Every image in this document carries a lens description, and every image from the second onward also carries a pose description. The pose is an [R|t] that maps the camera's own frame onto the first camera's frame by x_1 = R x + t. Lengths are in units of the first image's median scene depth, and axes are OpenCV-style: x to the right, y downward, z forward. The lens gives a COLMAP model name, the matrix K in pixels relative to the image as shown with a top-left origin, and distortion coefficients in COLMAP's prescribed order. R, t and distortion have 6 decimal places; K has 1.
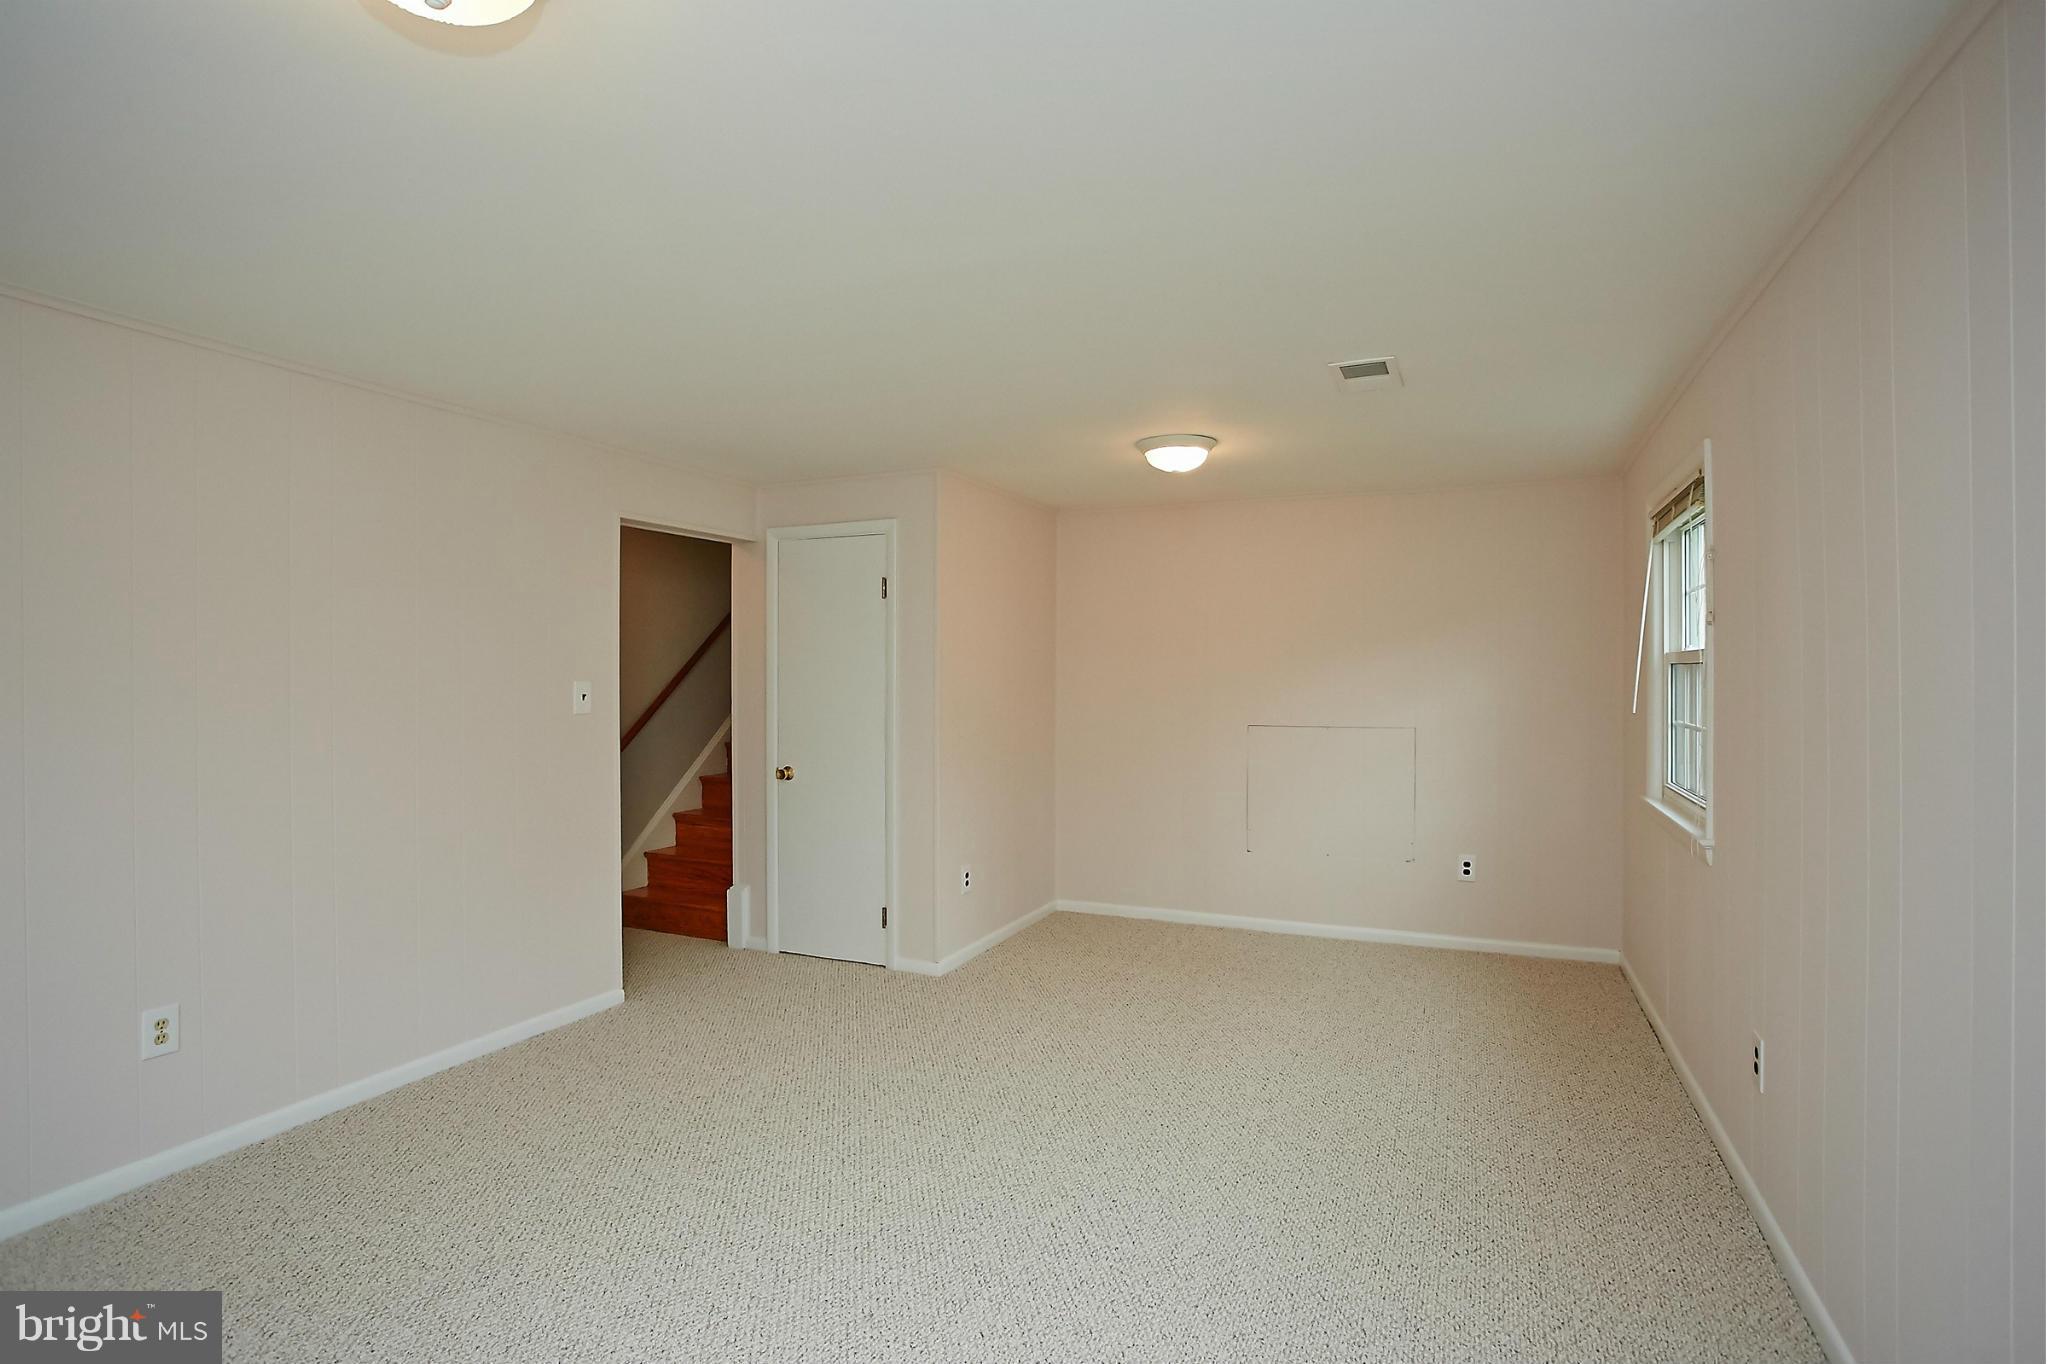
lens RADIAL K [[1021.0, 0, 1021.0], [0, 1021.0, 674.3], [0, 0, 1]] dist [-0.039158, 0.000417]
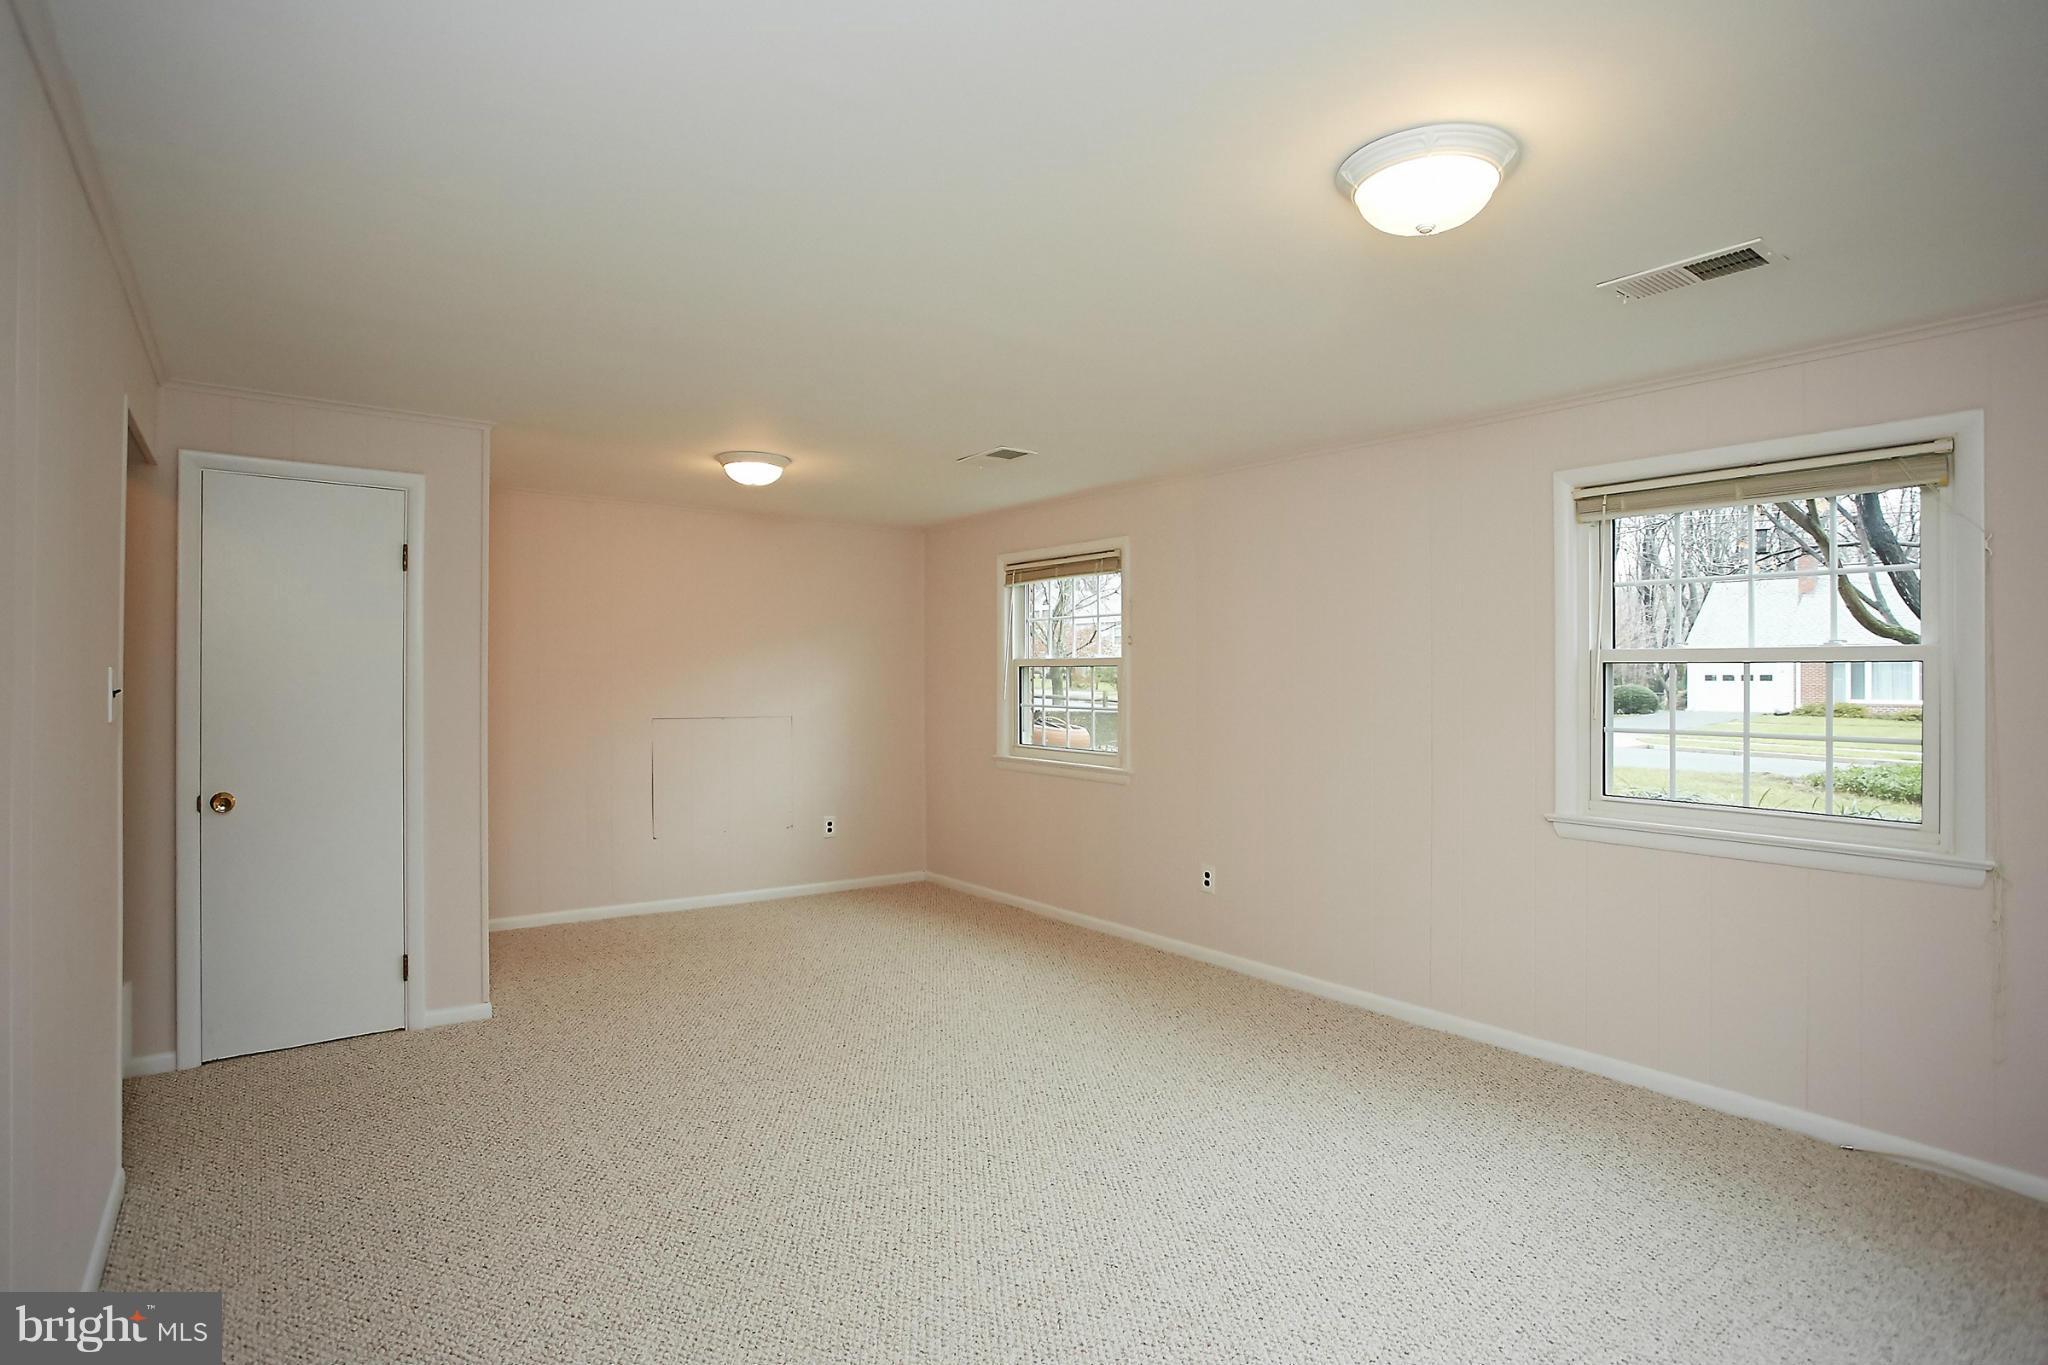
lens RADIAL K [[1021.0, 0, 1021.0], [0, 1021.0, 674.8], [0, 0, 1]] dist [-0.039158, 0.000417]
pose [[0.489692, 0.005816, 0.871876, -0.584774], [-0.011214, 0.999937, -0.000371, 0.001484], [-0.871823, -0.009596, 0.489727, 0.191738]]
